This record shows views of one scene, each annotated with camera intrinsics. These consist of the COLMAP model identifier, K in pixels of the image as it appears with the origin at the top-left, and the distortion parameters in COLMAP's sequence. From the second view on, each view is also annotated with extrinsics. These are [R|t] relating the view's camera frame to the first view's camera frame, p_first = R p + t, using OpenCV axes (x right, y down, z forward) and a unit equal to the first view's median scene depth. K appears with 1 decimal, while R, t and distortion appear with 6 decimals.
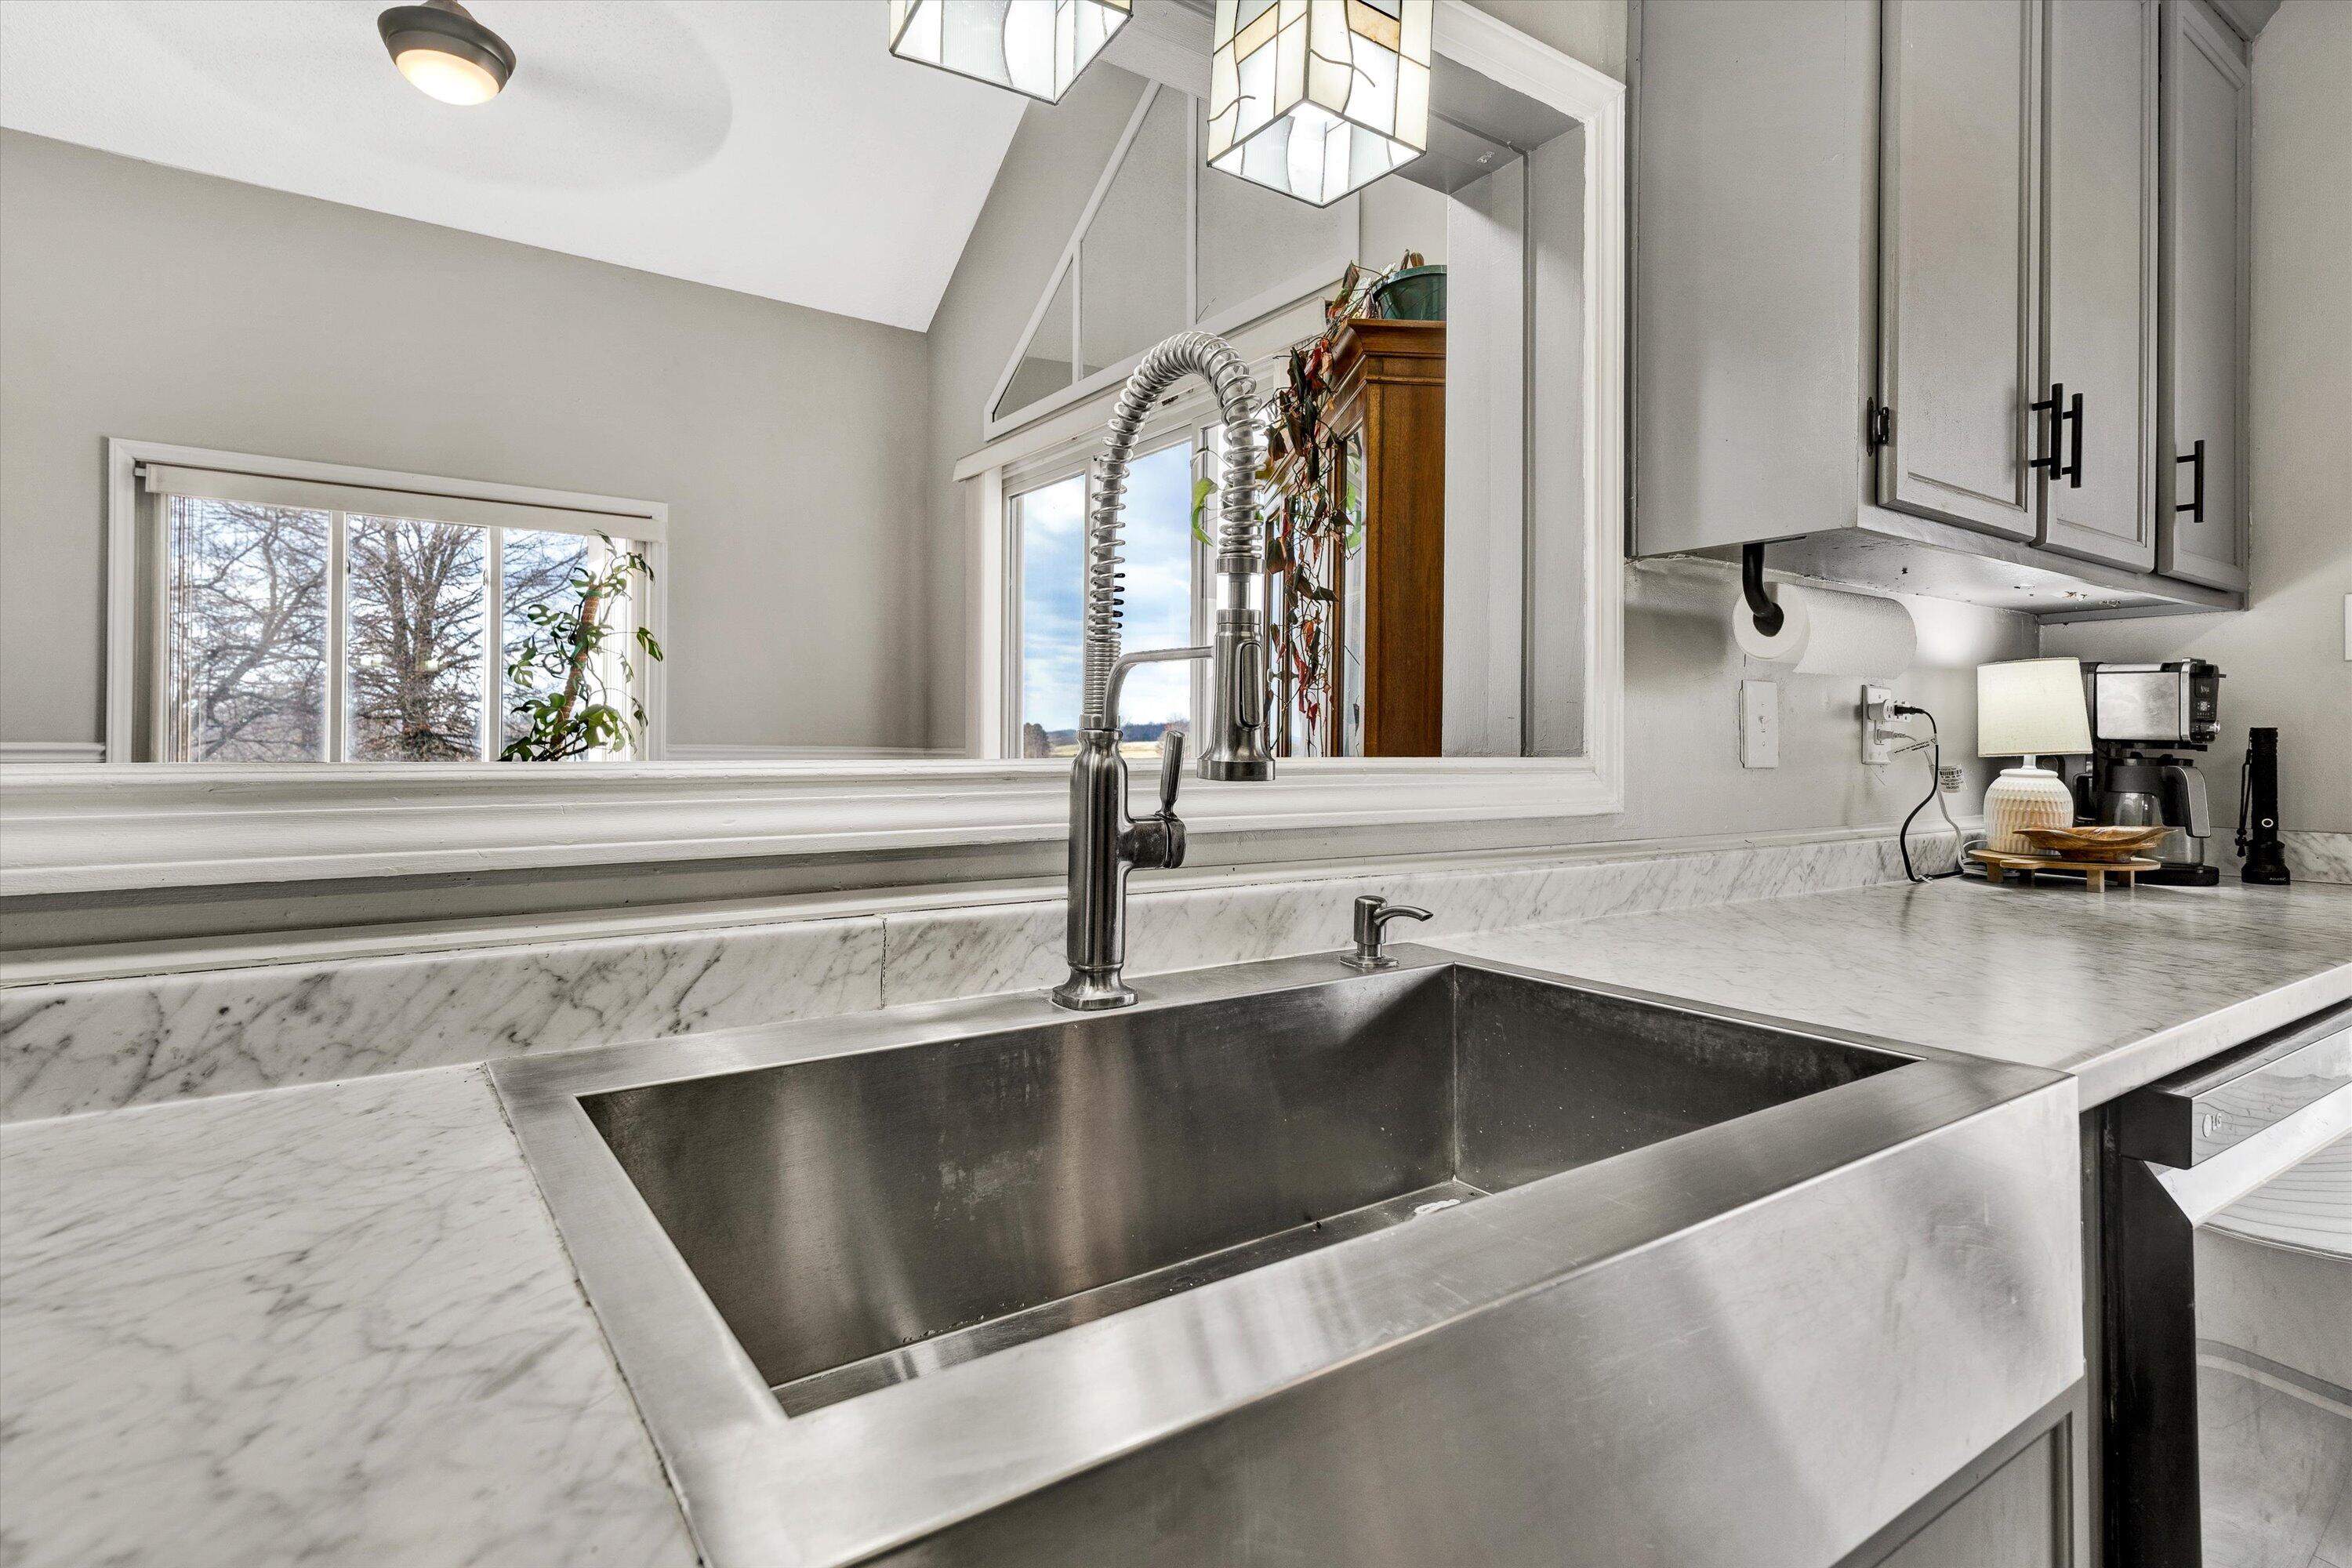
lens RADIAL K [[1085.7, 0, 1174.3], [0, 1085.7, 765.6], [0, 0, 1]] dist [-0.001171, 0.000004]
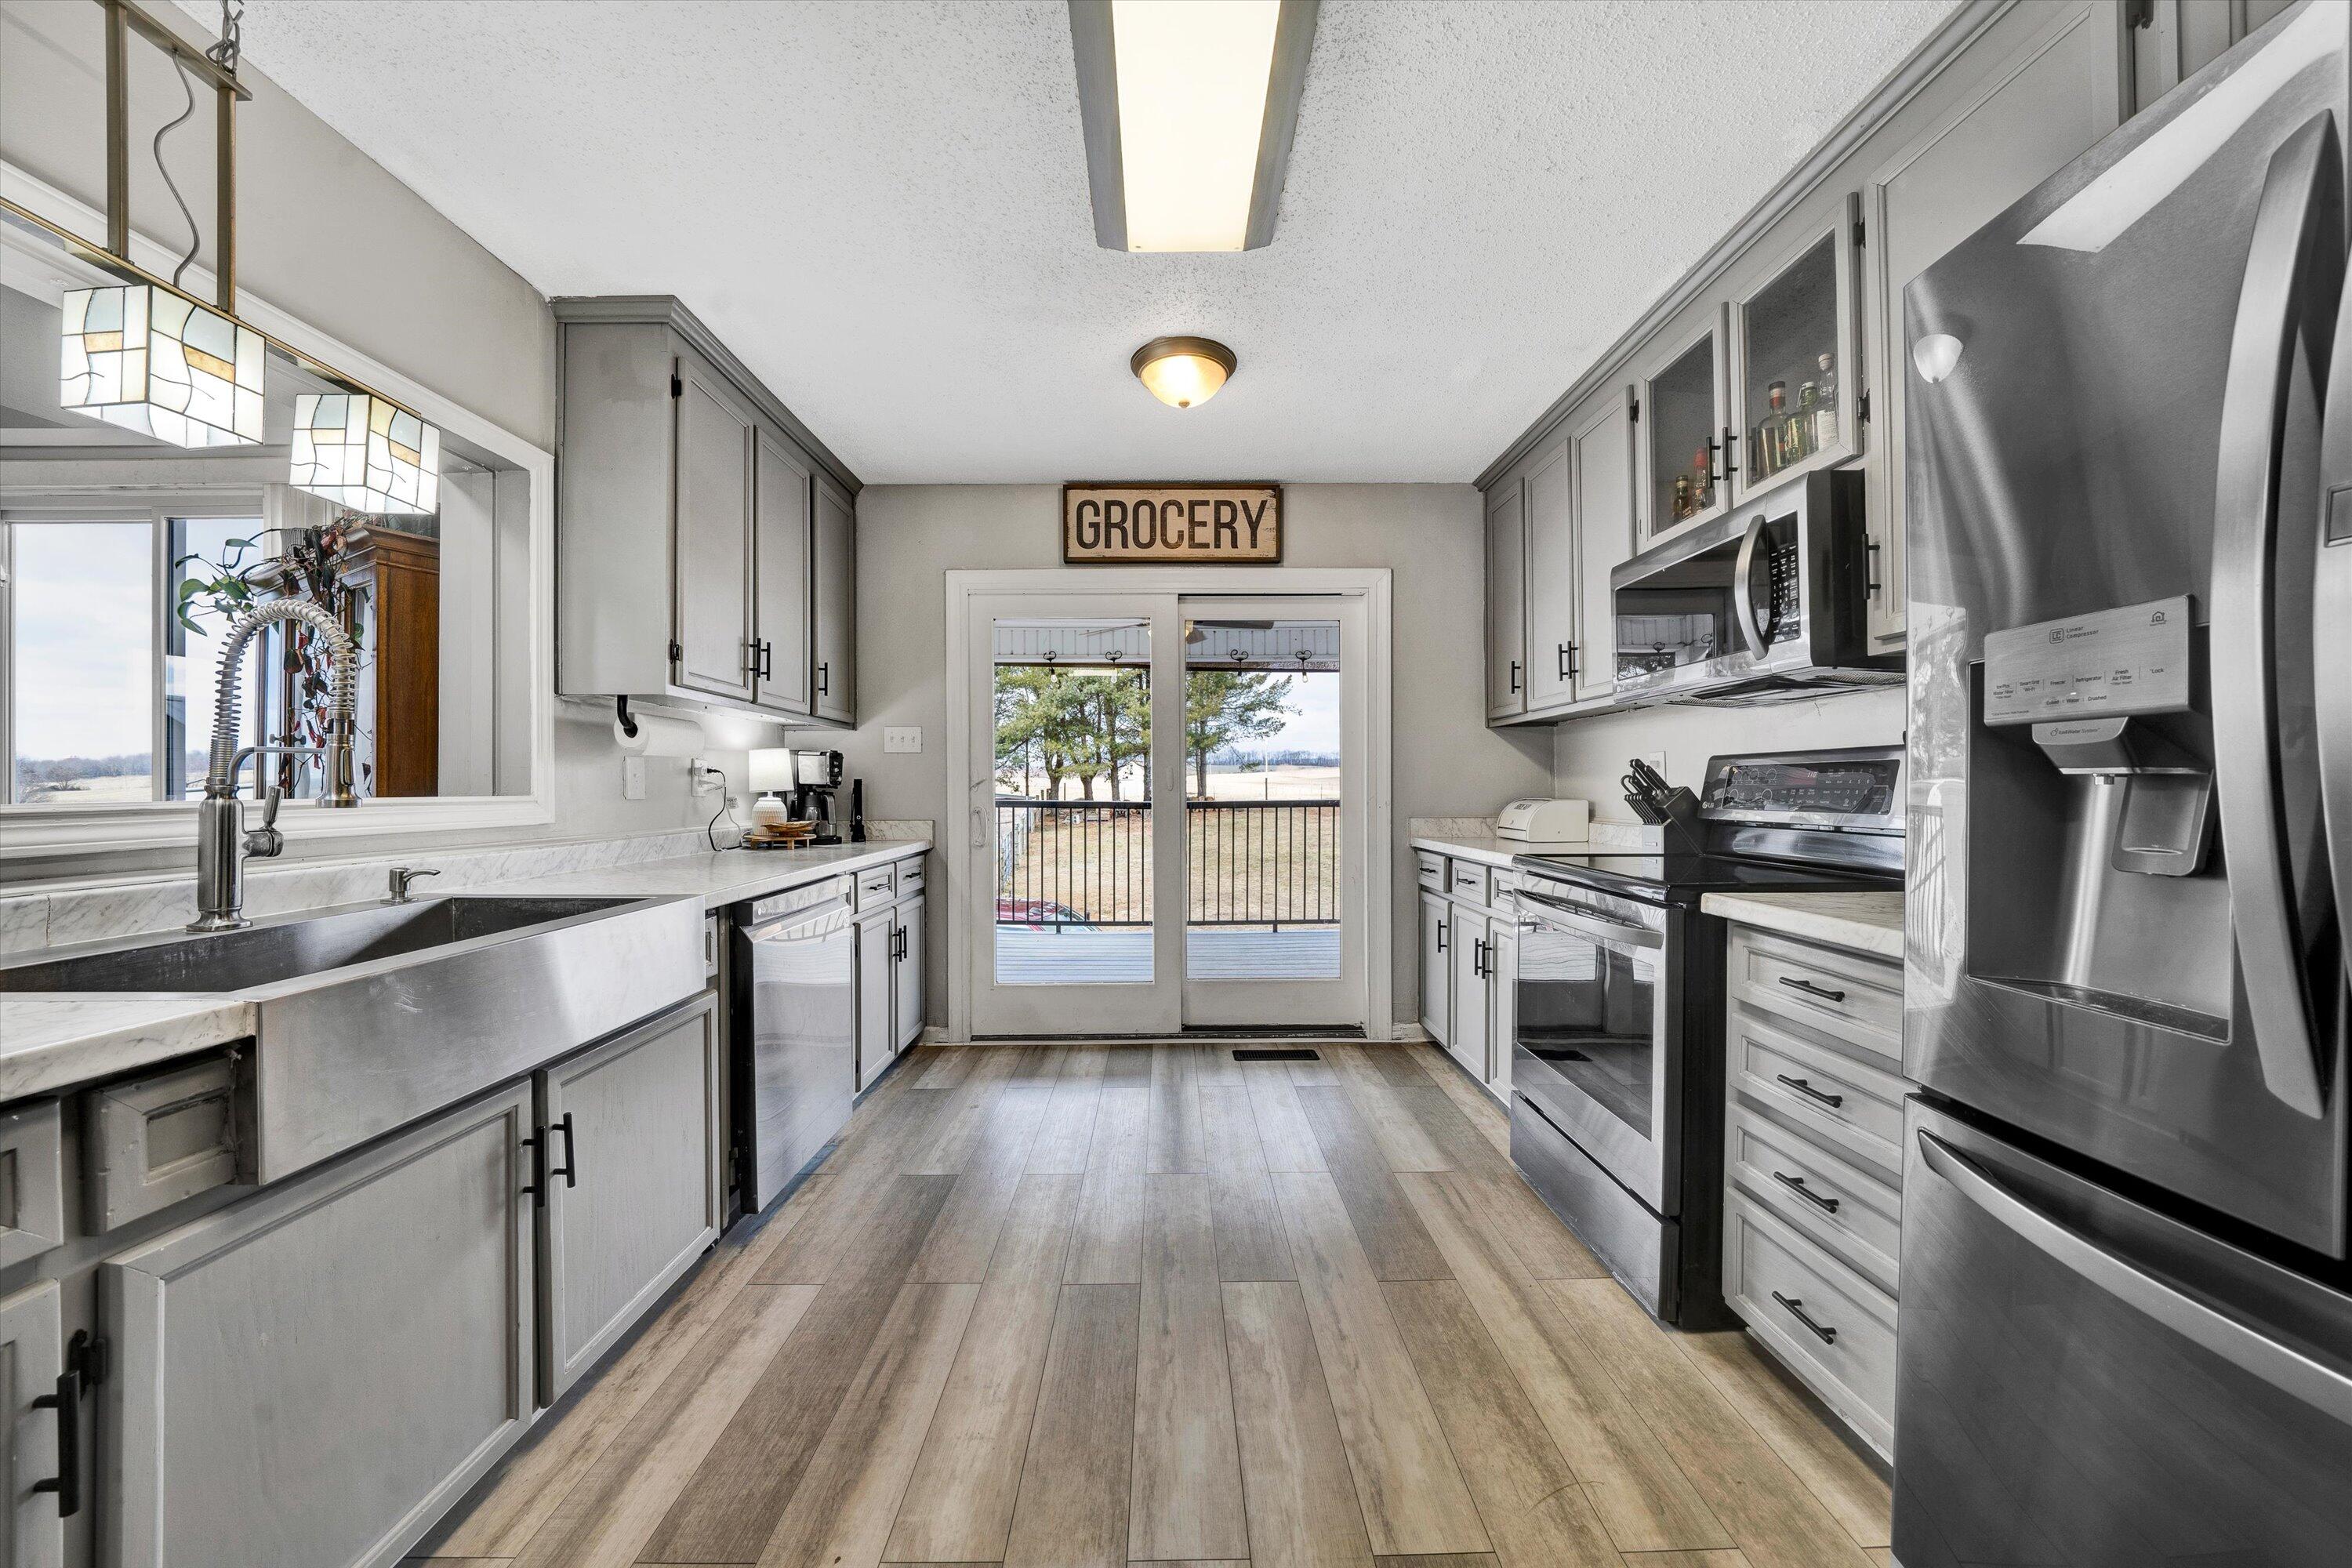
lens RADIAL K [[908.5, 0, 1185.8], [0, 908.5, 773.5], [0, 0, 1]] dist [-0.000717, 0.000014]
pose [[0.582582, 0.002875, 0.812767, -0.261598], [0.021364, 0.999594, -0.018850, 0.008384], [-0.812491, 0.028346, 0.582284, -0.897851]]
